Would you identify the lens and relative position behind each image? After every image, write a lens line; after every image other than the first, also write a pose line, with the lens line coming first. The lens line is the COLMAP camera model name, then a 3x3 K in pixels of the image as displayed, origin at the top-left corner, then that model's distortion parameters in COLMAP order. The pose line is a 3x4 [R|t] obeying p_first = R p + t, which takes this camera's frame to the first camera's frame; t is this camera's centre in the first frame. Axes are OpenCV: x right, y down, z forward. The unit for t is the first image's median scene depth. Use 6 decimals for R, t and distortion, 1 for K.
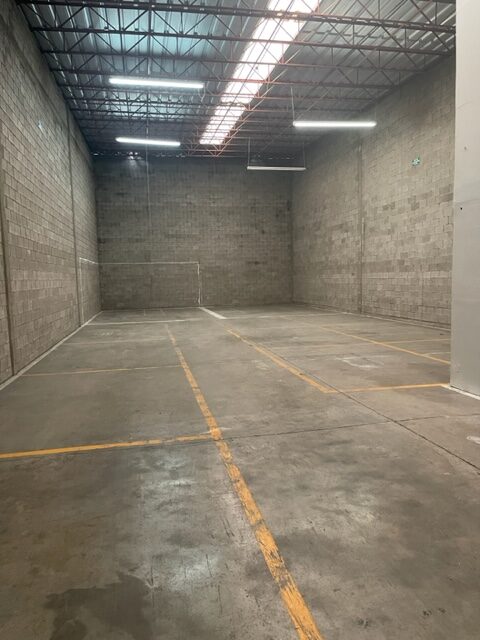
lens RADIAL K [[483.0, 0, 239.8], [0, 483.0, 324.9], [0, 0, 1]] dist [0.029902, -0.001718]
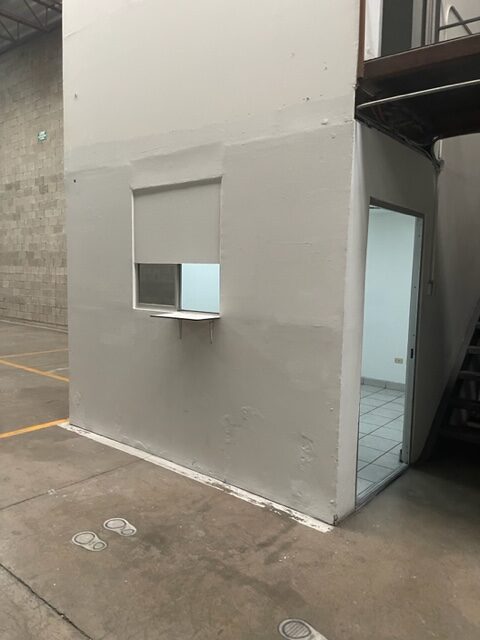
lens RADIAL K [[483.0, 0, 241.5], [0, 483.0, 320.6], [0, 0, 1]] dist [0.029902, -0.001718]
pose [[0.770438, -0.020628, 0.637181, 0.081496], [0.021406, 0.999750, 0.006483, -0.013960], [-0.637155, 0.008645, 0.770687, 0.129432]]
